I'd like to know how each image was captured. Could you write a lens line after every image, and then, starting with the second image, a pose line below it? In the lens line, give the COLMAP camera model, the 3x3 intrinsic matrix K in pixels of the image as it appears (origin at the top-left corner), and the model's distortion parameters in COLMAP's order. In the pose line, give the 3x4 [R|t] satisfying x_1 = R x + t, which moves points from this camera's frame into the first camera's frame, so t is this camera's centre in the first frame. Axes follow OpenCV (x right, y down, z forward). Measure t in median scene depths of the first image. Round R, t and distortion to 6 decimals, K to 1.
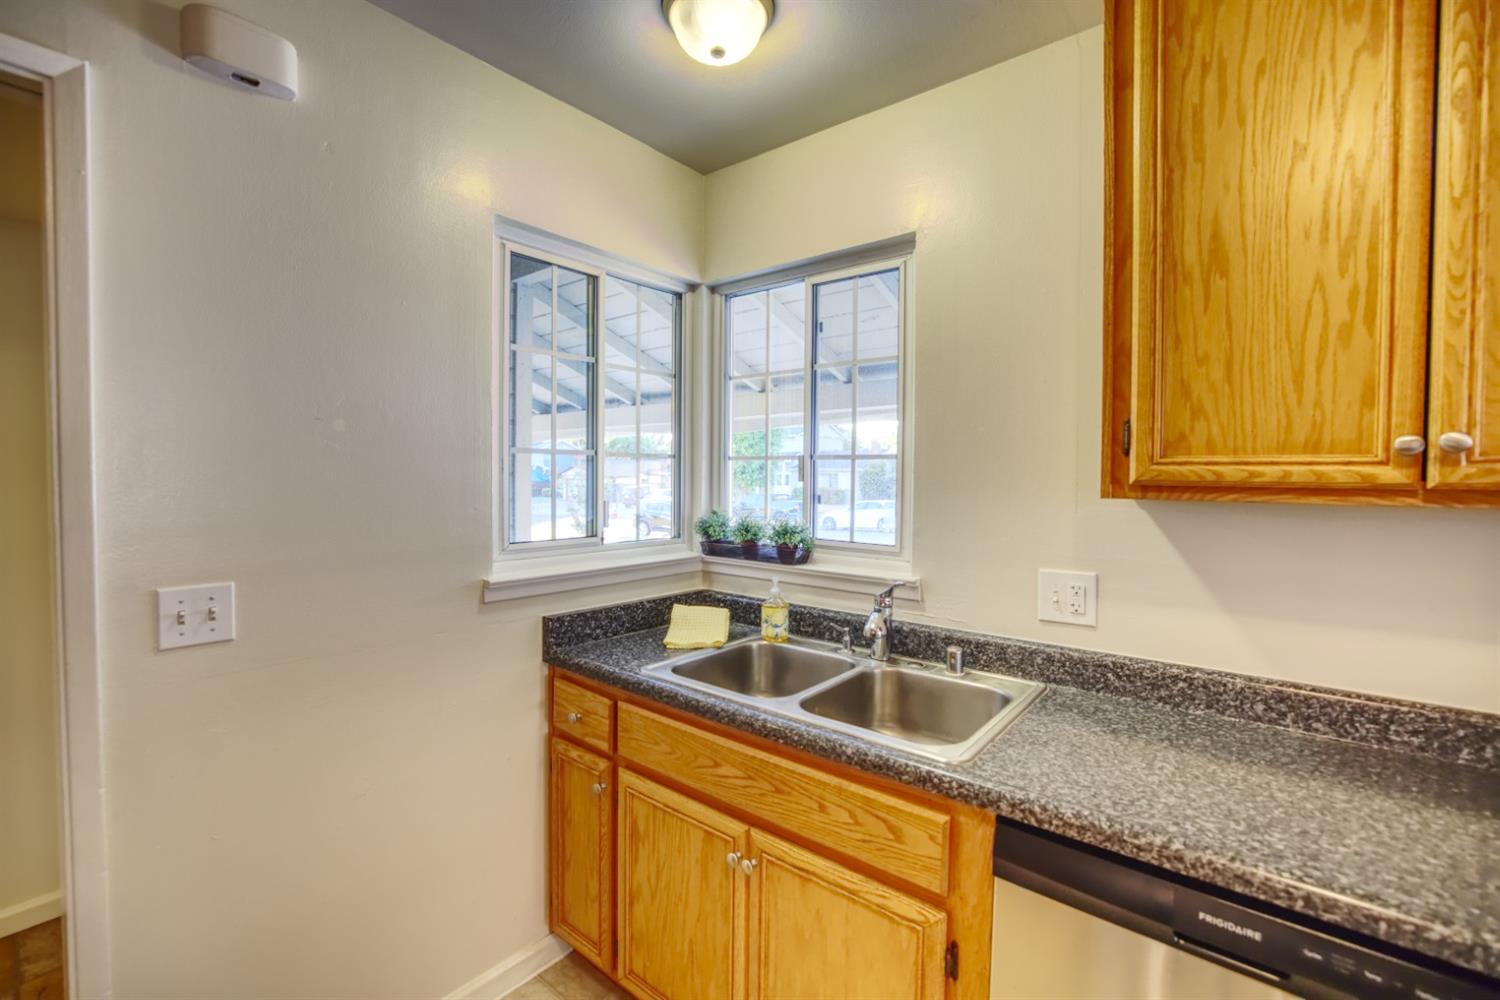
lens RADIAL K [[650.8, 0, 743.1], [0, 650.8, 500.9], [0, 0, 1]] dist [-0.024280, -0.000110]
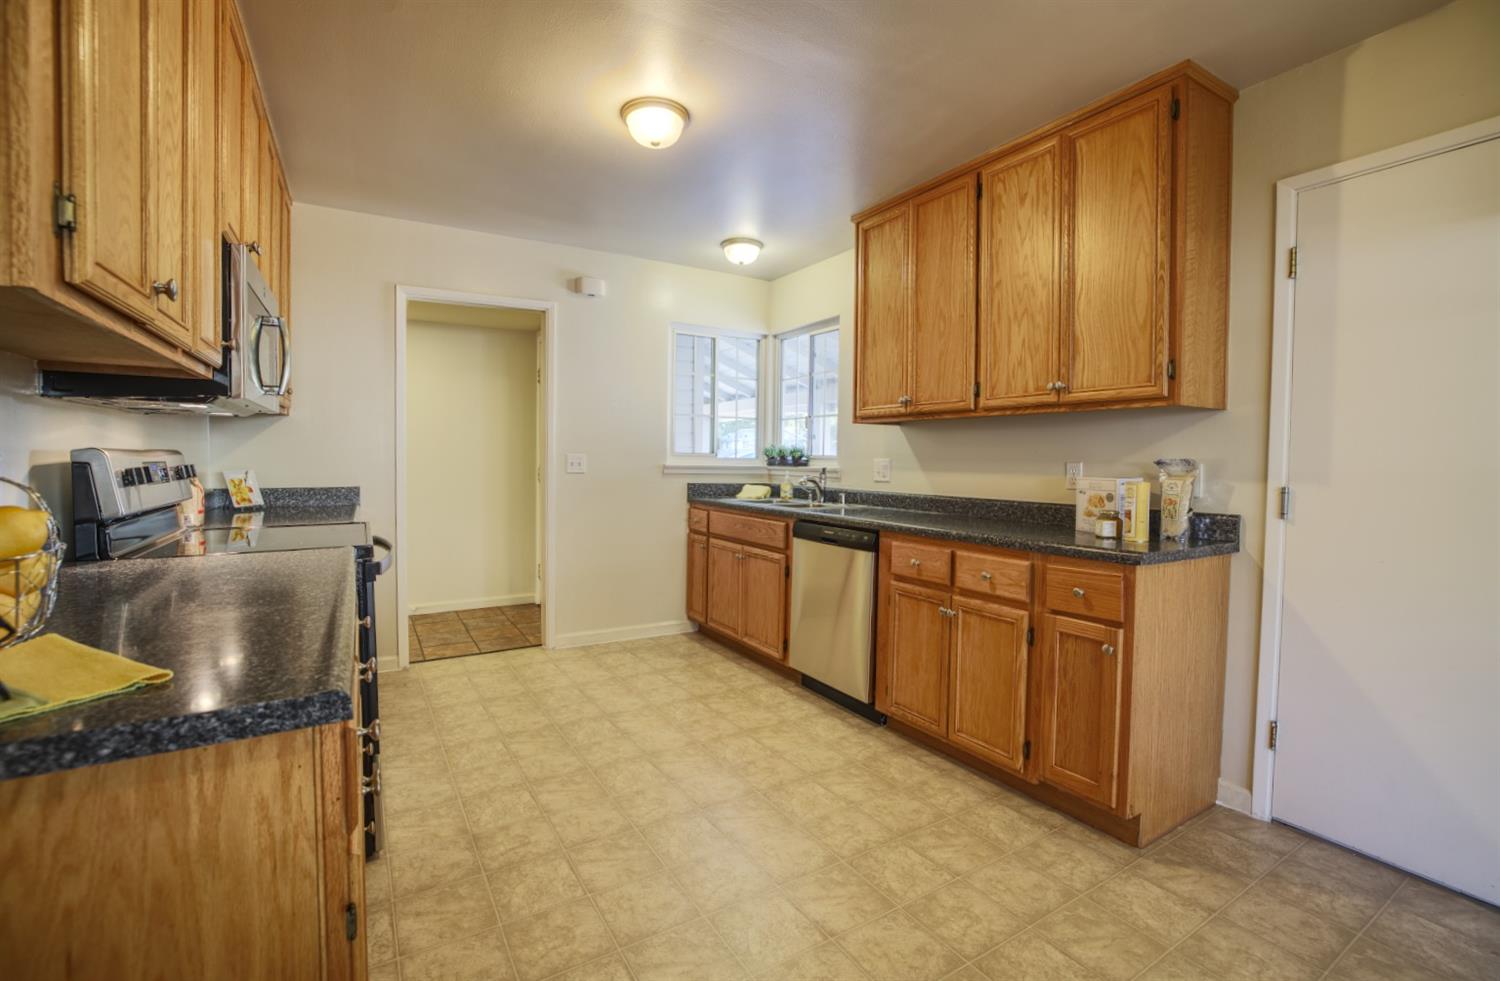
lens RADIAL K [[655.9, 0, 750.0], [0, 655.9, 490.5], [0, 0, 1]] dist [-0.000129, -0.000001]
pose [[0.944159, 0.020970, -0.328822, 0.649054], [-0.019821, 0.999780, 0.006848, 0.167170], [0.328894, 0.000052, 0.944367, -1.118896]]
